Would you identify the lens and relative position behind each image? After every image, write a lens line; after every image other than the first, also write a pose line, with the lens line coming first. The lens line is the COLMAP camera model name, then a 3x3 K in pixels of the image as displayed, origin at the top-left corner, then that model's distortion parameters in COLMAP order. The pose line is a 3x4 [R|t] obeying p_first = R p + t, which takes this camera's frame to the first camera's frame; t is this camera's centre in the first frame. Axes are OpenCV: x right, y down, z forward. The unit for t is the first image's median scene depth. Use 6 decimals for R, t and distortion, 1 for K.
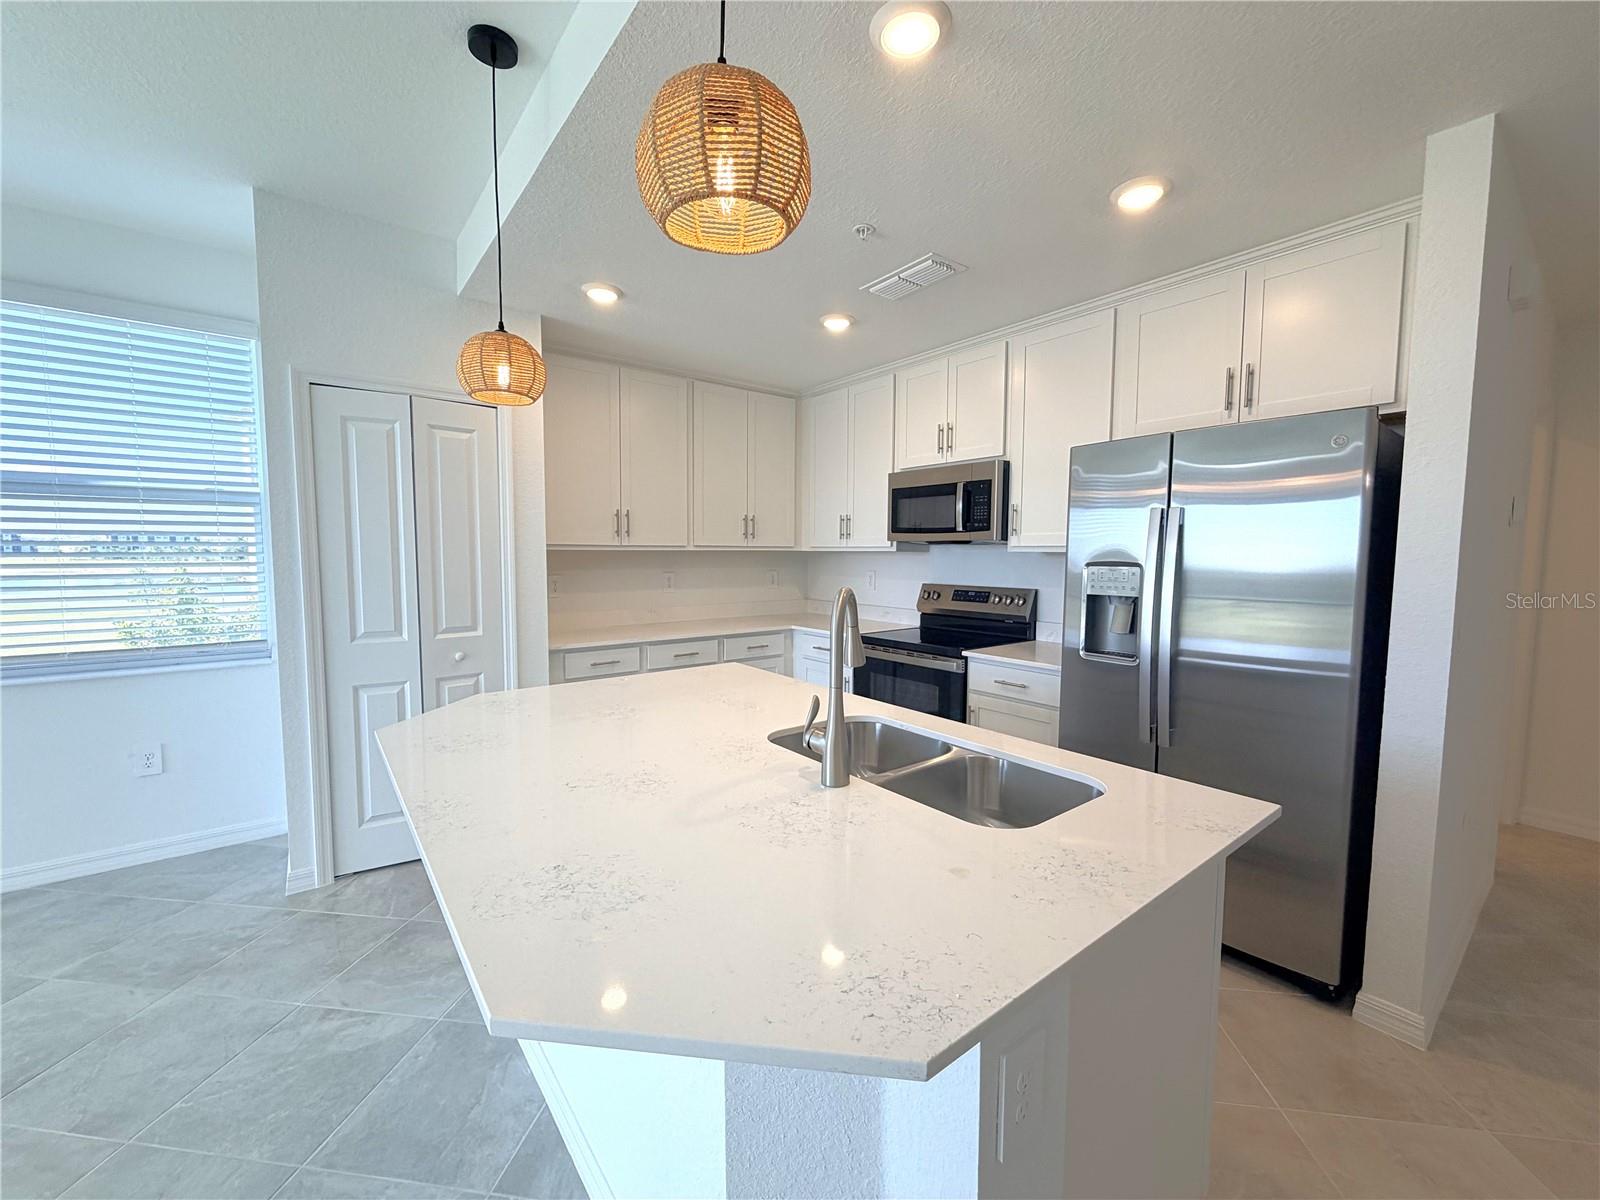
lens RADIAL K [[641.2, 0, 793.9], [0, 641.2, 600.3], [0, 0, 1]] dist [0.003864, -0.000073]
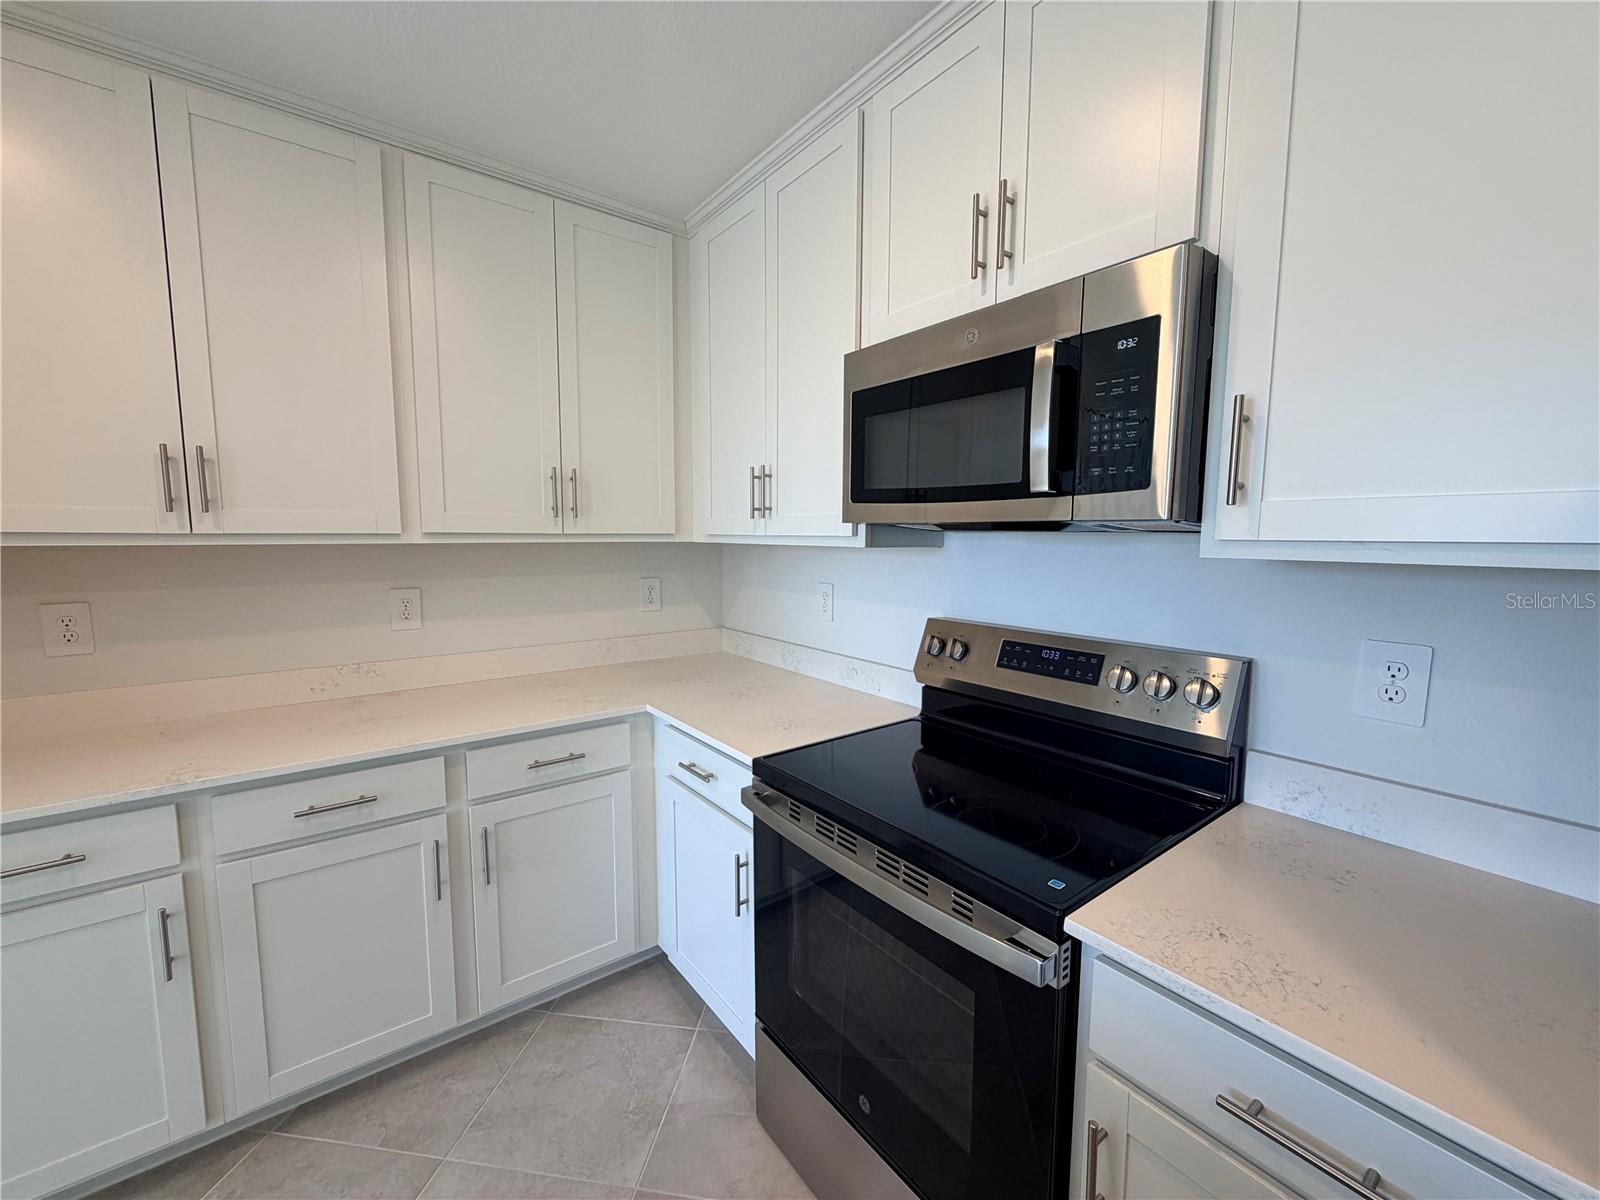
lens RADIAL K [[641.2, 0, 803.7], [0, 641.2, 596.8], [0, 0, 1]] dist [0.003864, -0.000073]
pose [[0.999980, -0.002704, 0.005697, 0.120676], [0.002575, 0.999744, 0.022490, -0.055553], [-0.005757, -0.022475, 0.999731, 0.600799]]
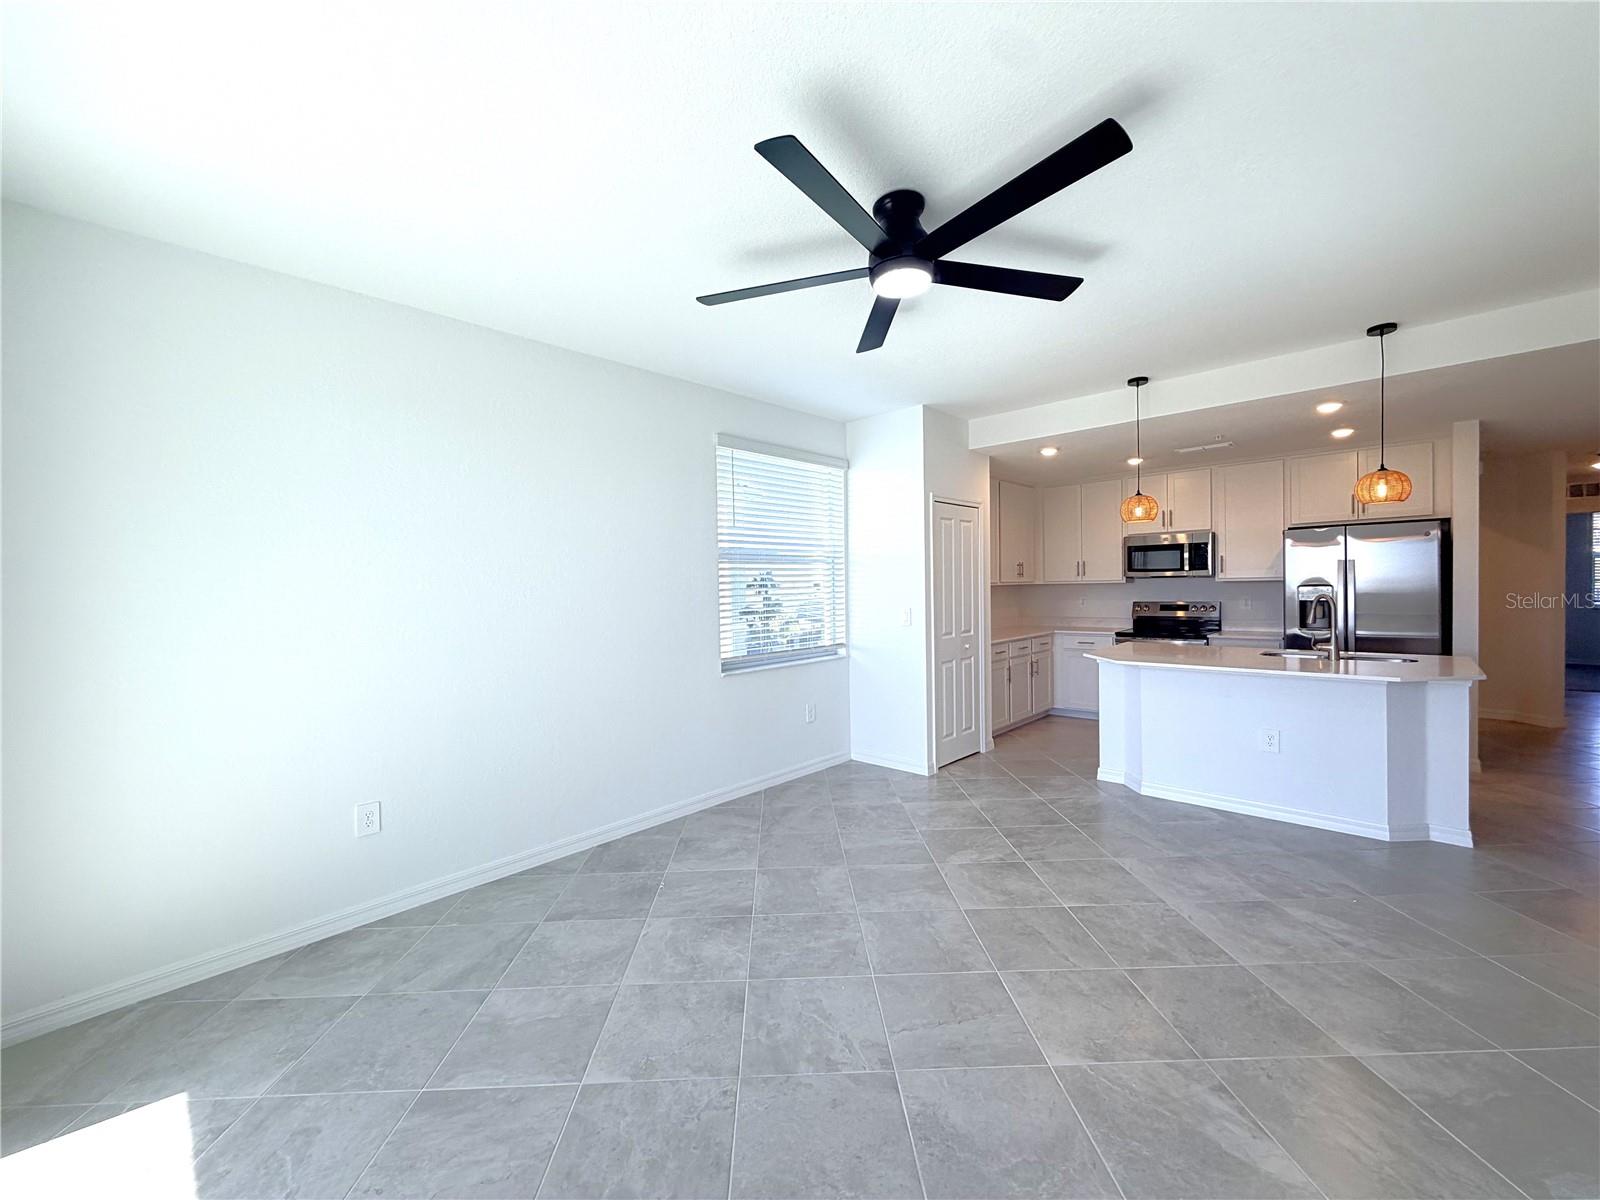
lens RADIAL K [[641.2, 0, 802.4], [0, 641.2, 596.7], [0, 0, 1]] dist [0.003864, -0.000073]
pose [[0.981668, -0.028250, 0.188496, -1.025405], [0.039718, 0.997564, -0.057343, 0.023913], [-0.186417, 0.063778, 0.980399, -0.503610]]
